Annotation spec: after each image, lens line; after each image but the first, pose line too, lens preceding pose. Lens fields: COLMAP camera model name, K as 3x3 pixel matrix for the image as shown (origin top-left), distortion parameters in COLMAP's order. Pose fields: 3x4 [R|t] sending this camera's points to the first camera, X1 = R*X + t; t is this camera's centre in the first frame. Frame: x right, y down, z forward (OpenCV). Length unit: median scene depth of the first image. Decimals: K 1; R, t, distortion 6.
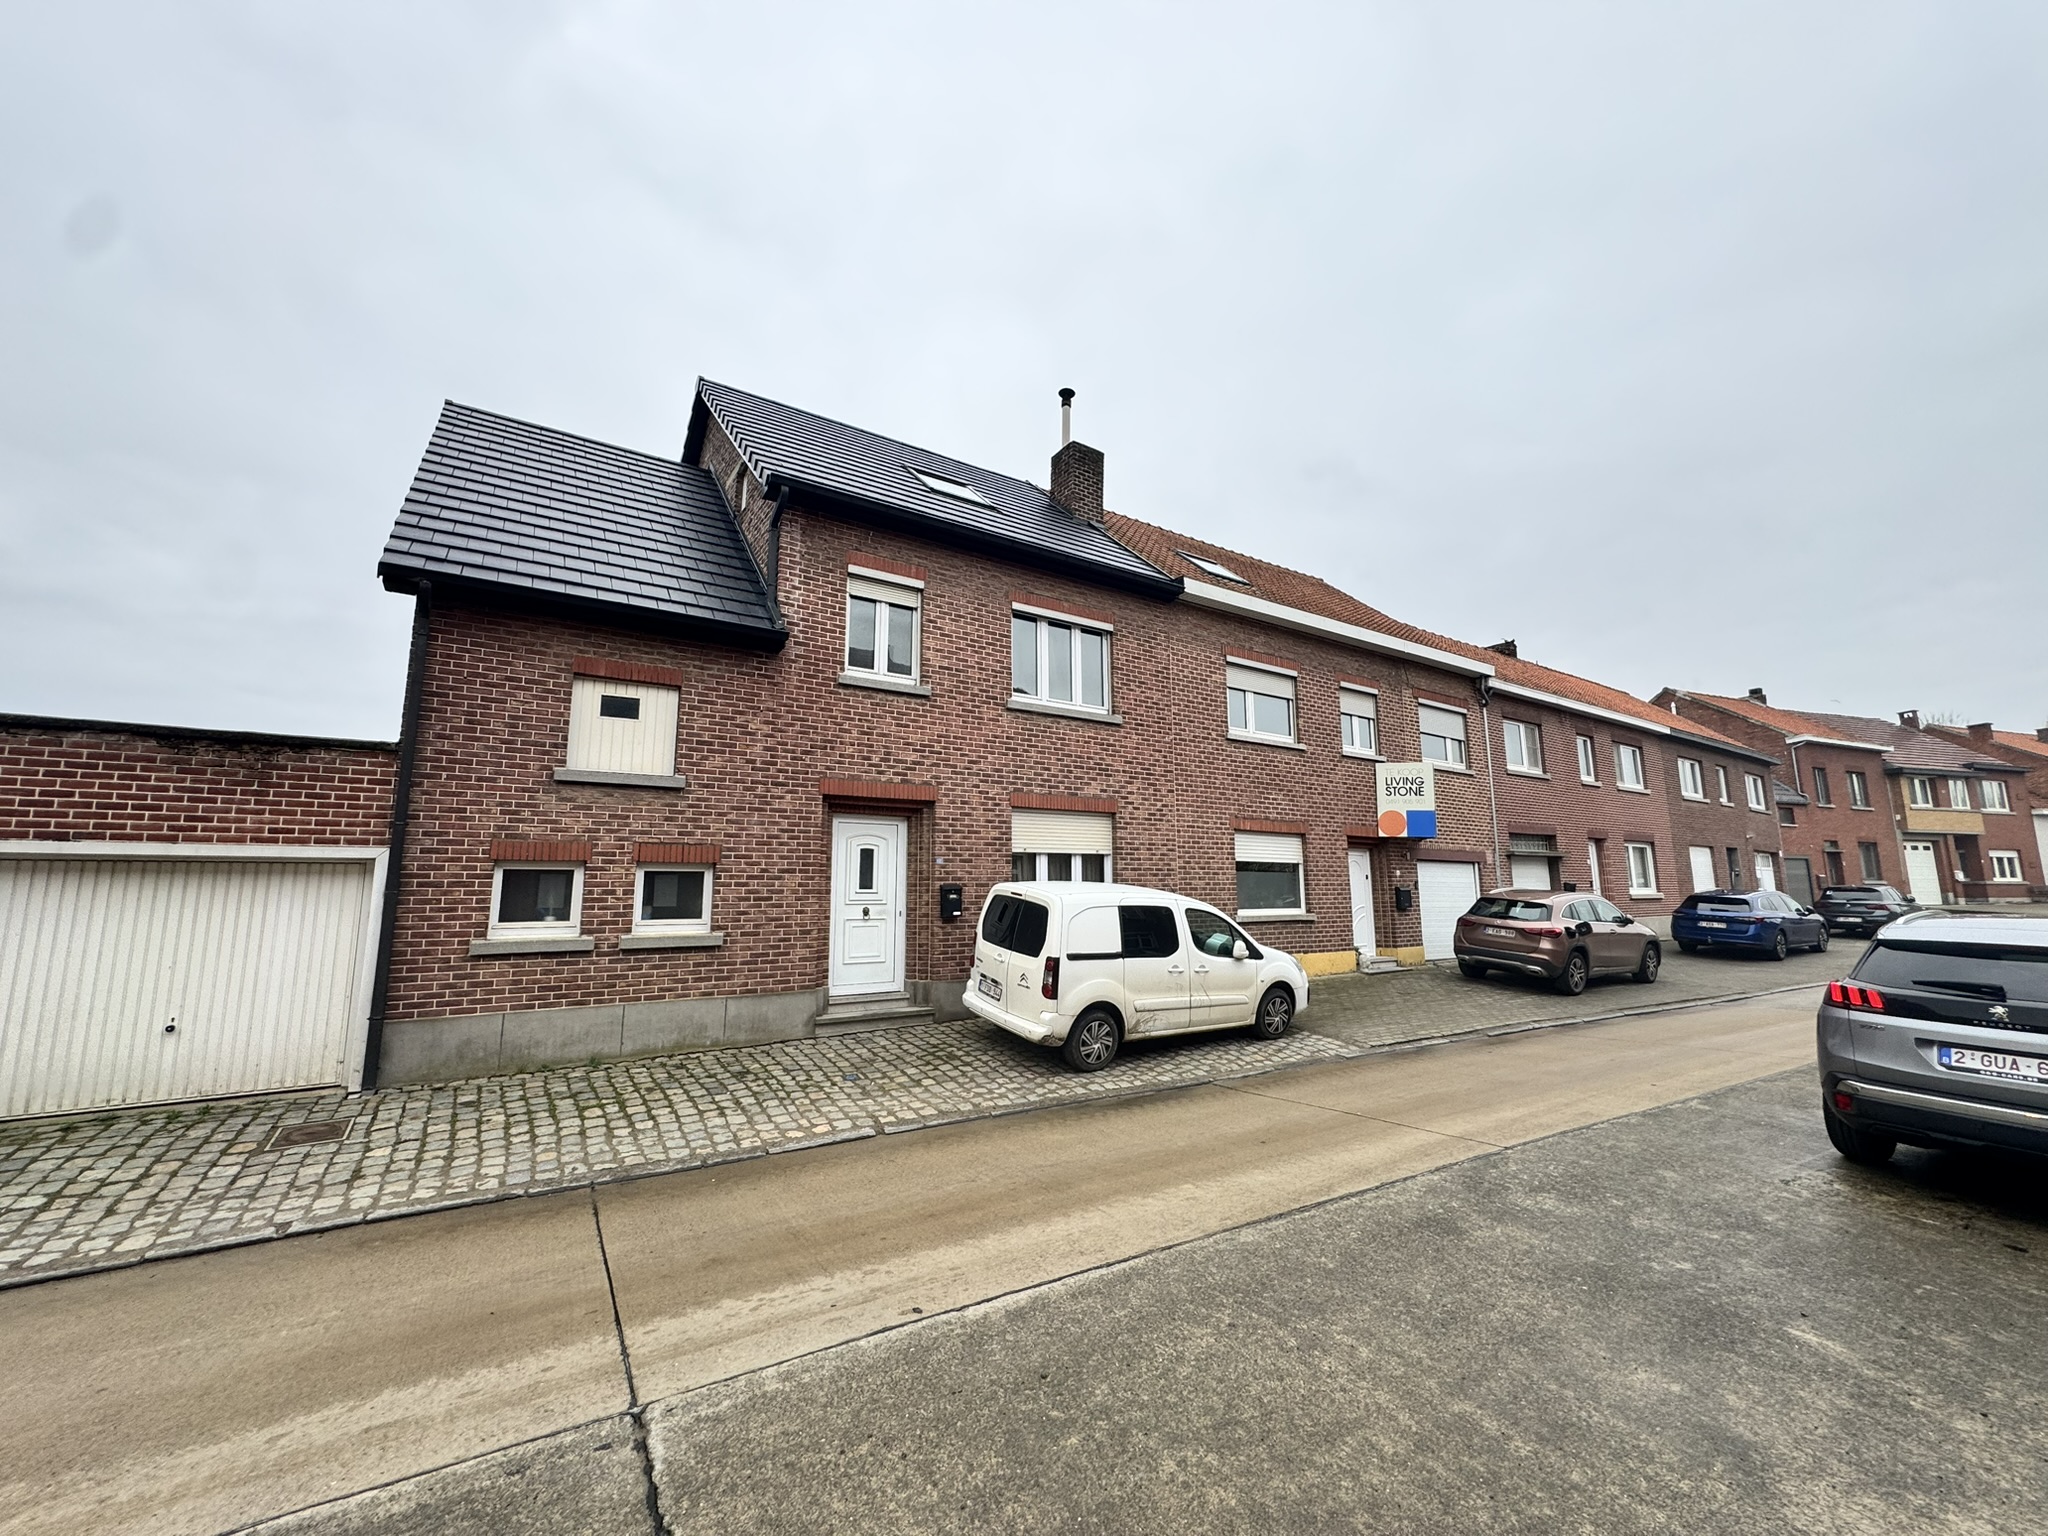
lens RADIAL K [[809.0, 0, 1024.0], [0, 809.0, 768.0], [0, 0, 1]] dist [-0.006364, 0.001135]
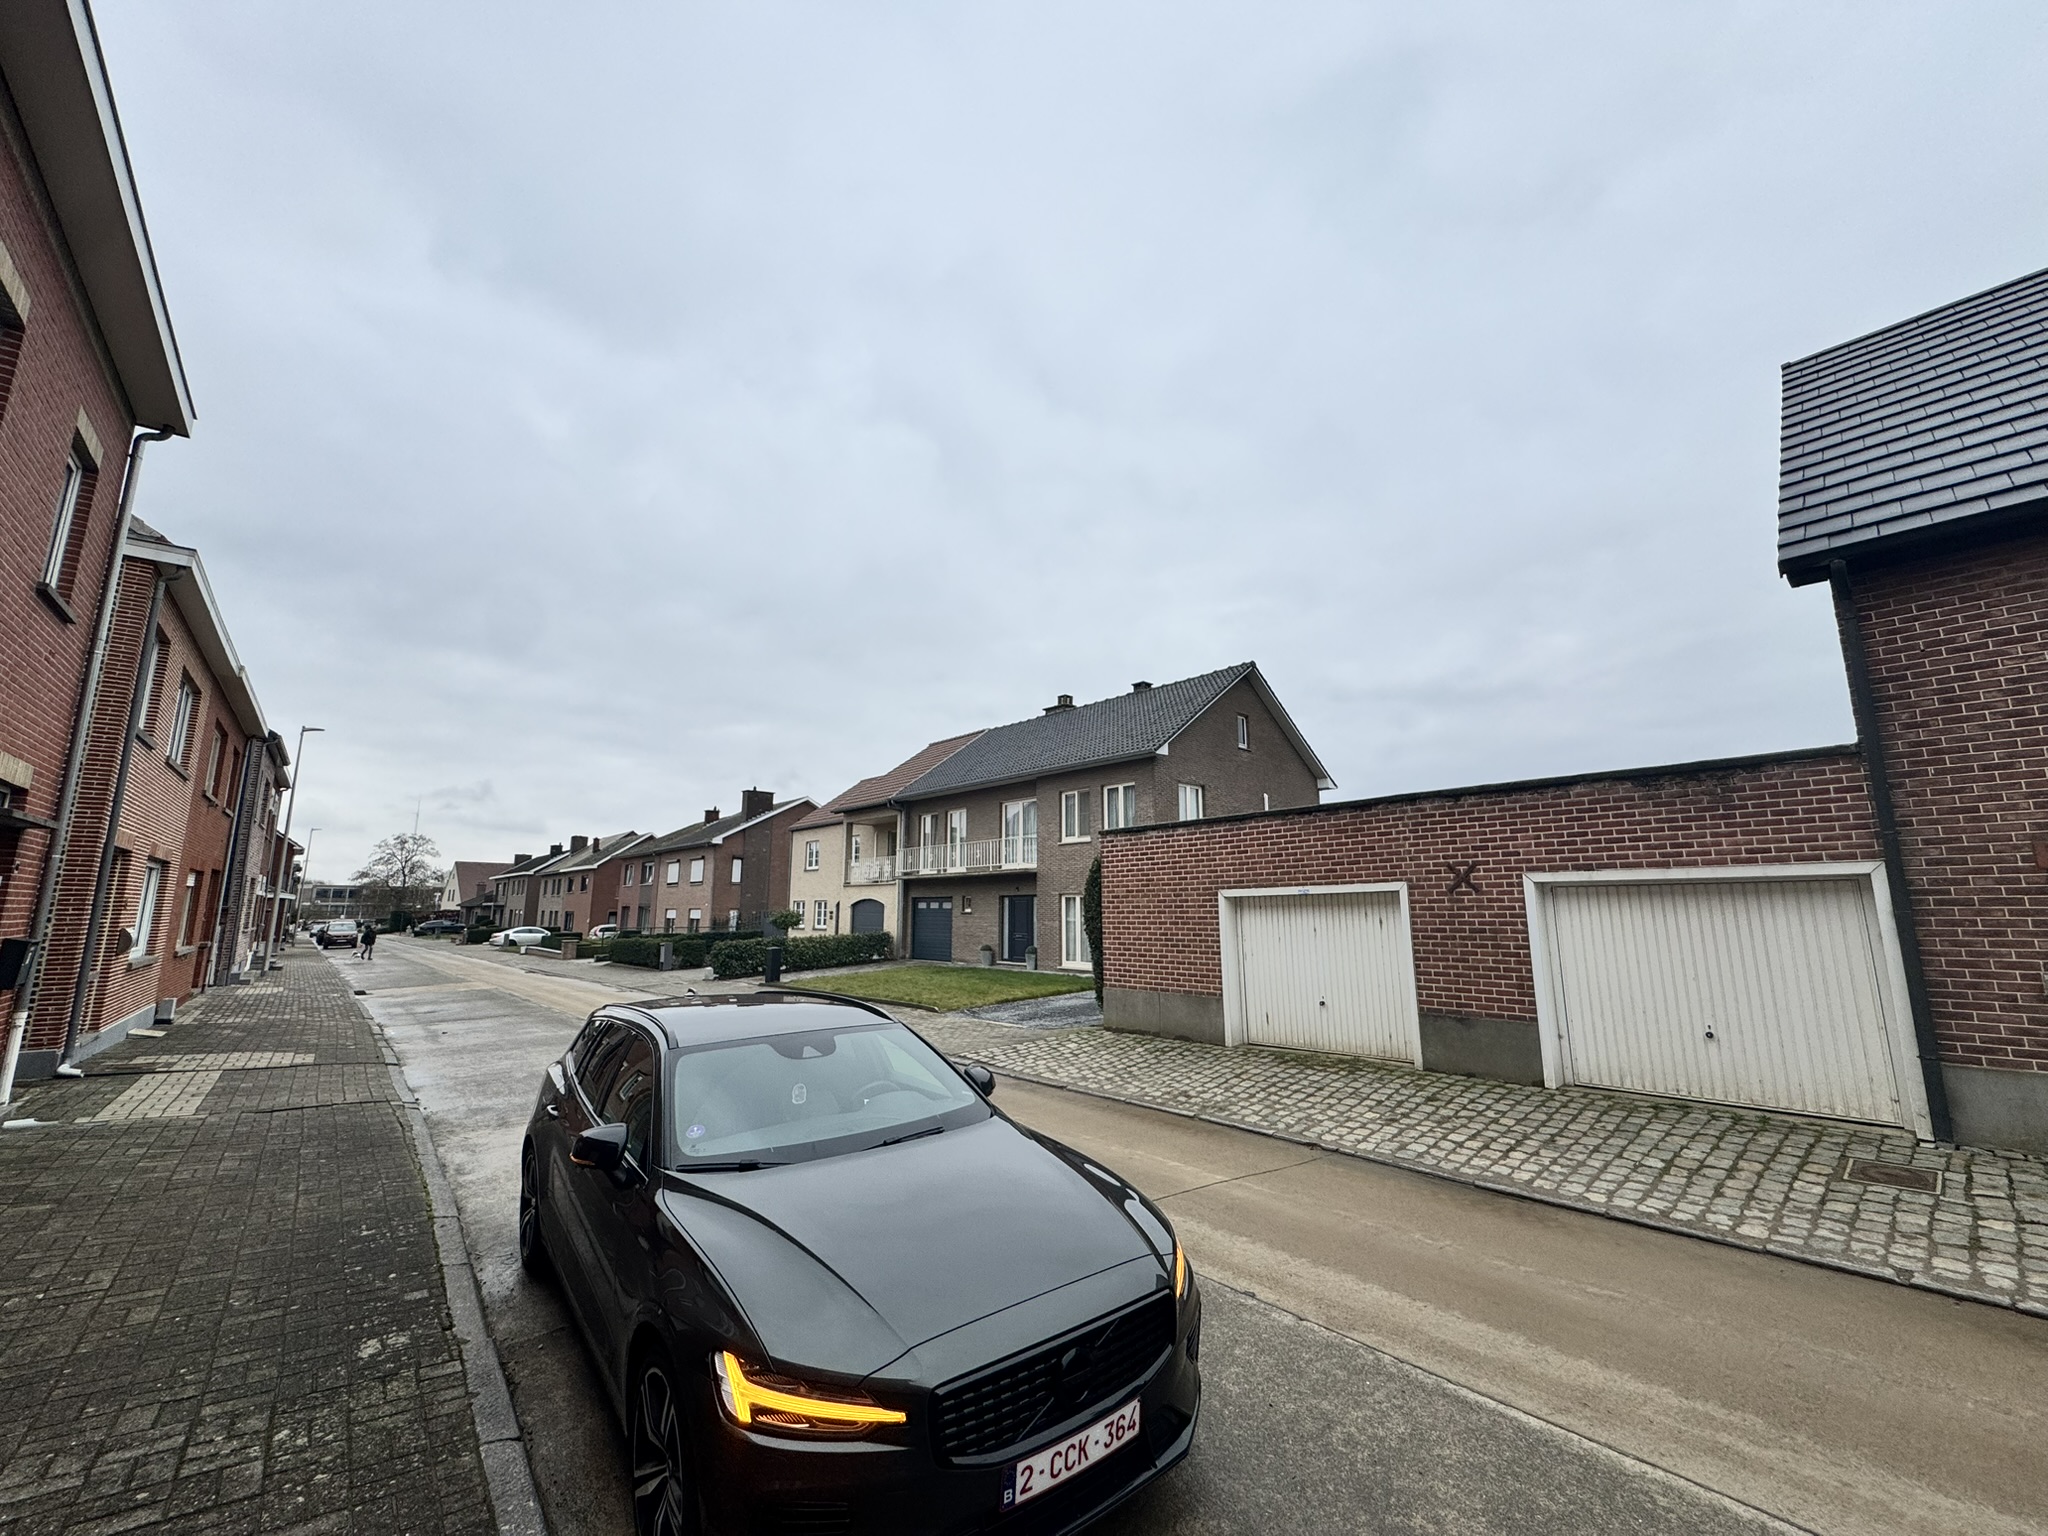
lens RADIAL K [[809.0, 0, 1024.0], [0, 809.0, 768.0], [0, 0, 1]] dist [-0.006364, 0.001135]
pose [[0.128382, -0.170068, -0.977034, -0.028306], [0.147710, 0.977477, -0.150736, -0.006355], [0.980663, -0.124966, 0.150611, -0.039156]]
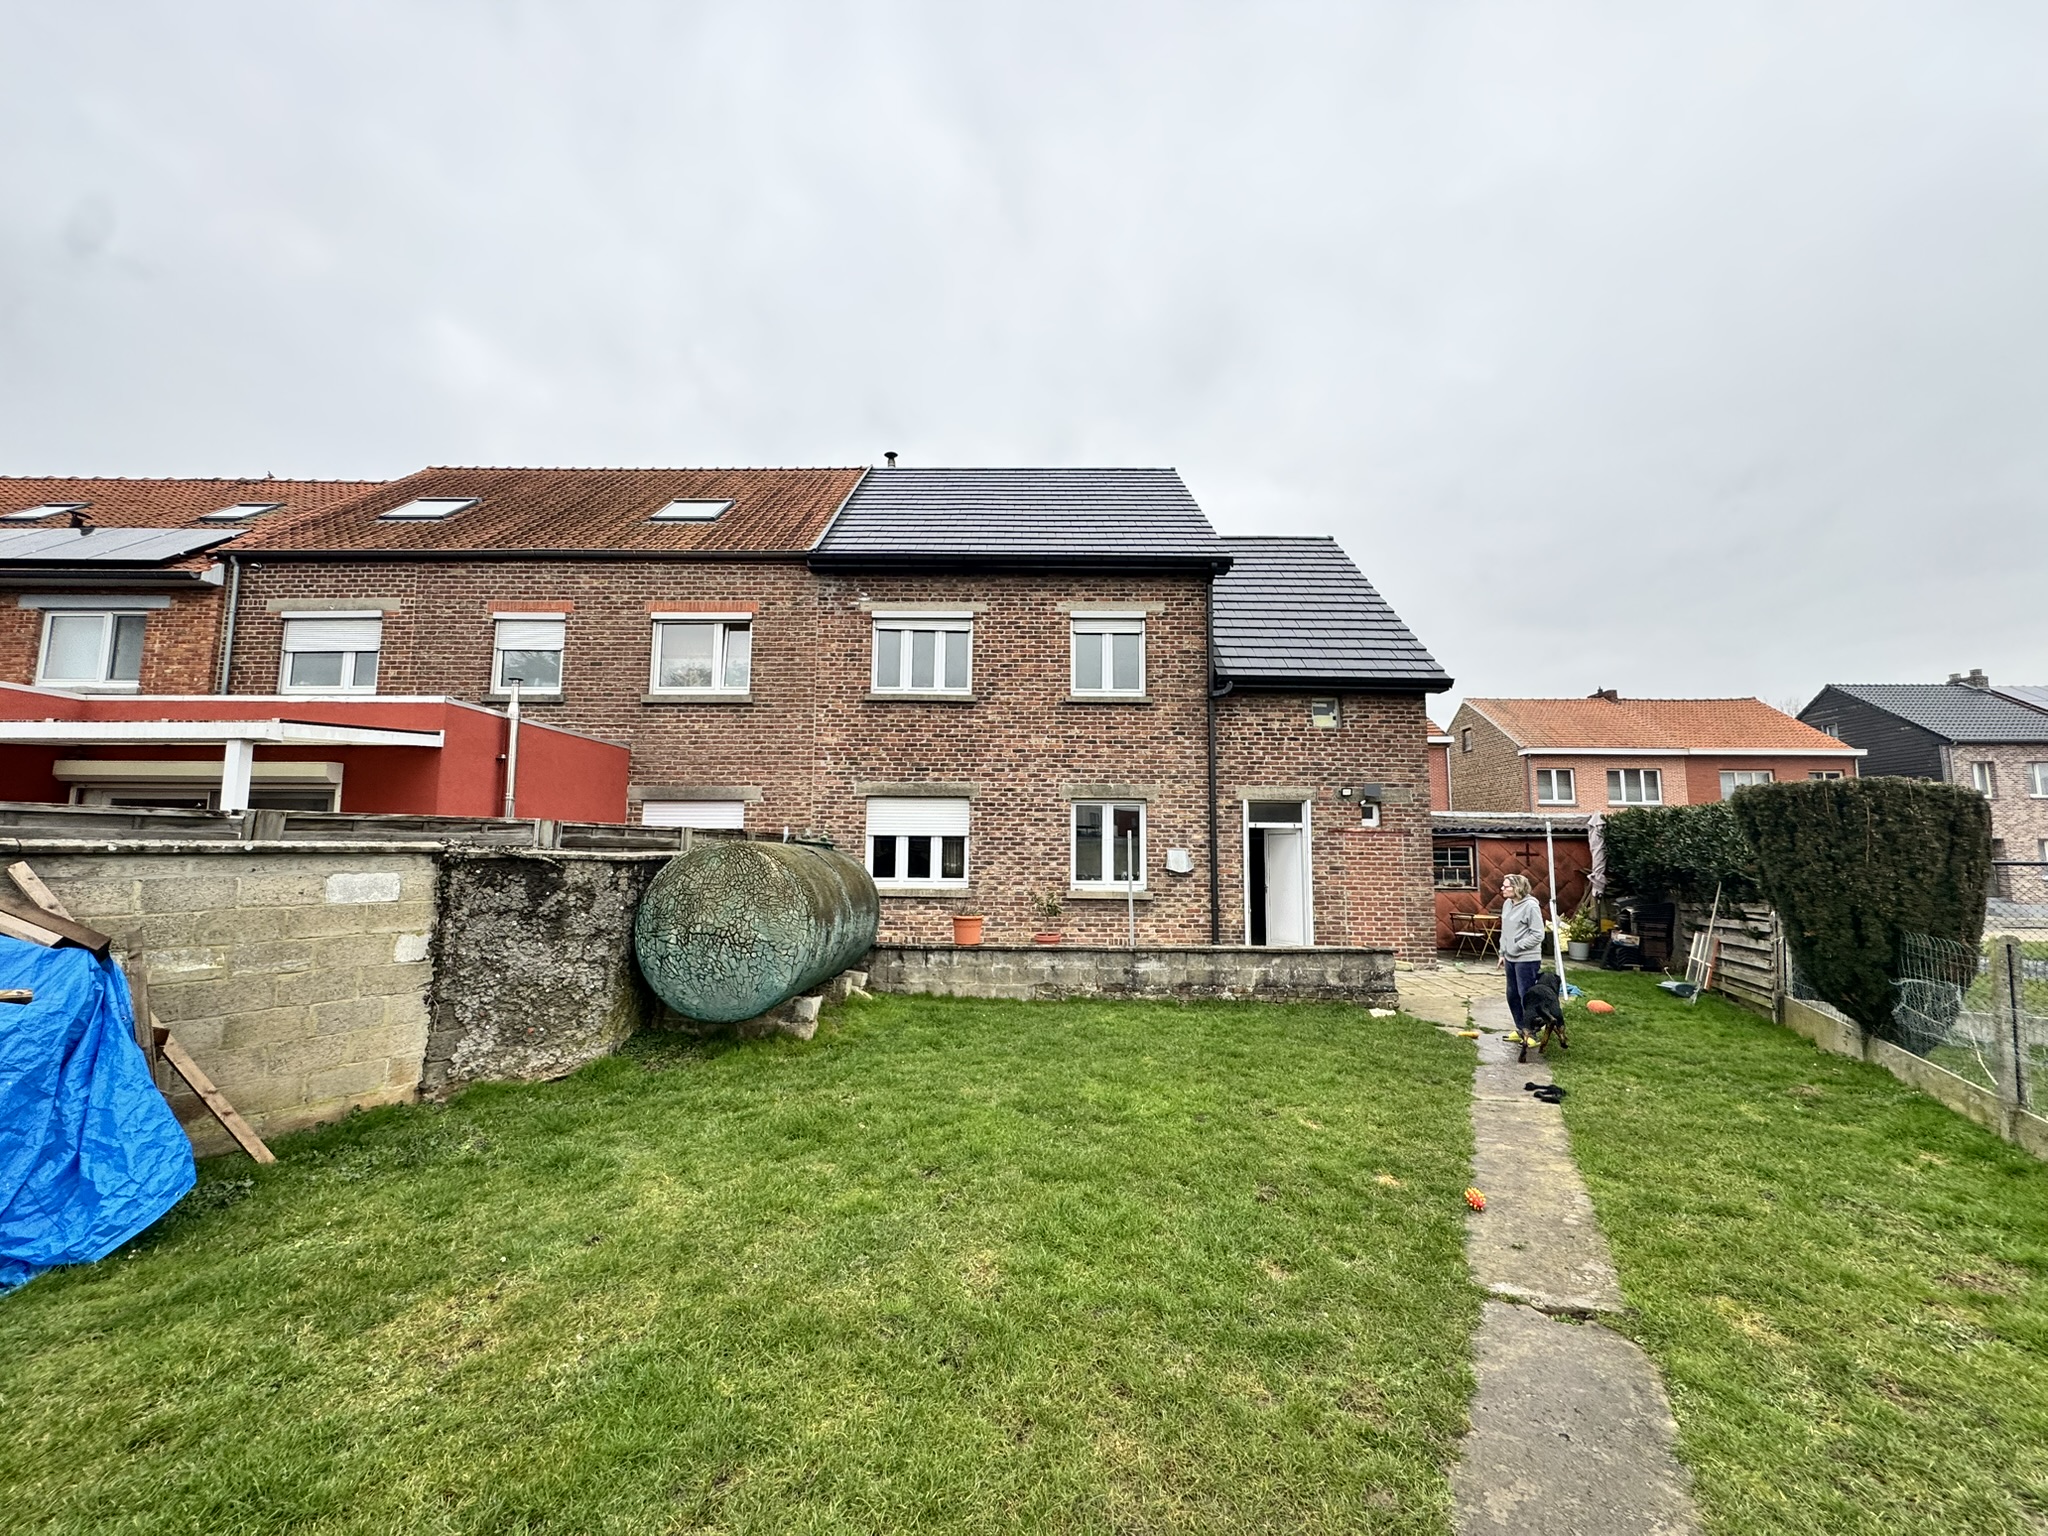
lens RADIAL K [[809.0, 0, 1024.0], [0, 809.0, 768.0], [0, 0, 1]] dist [-0.006364, 0.001135]
pose [[0.832406, -0.091657, -0.546534, 1.047066], [0.066367, 0.995617, -0.065891, 0.139935], [0.550178, 0.018576, 0.834840, 0.320020]]
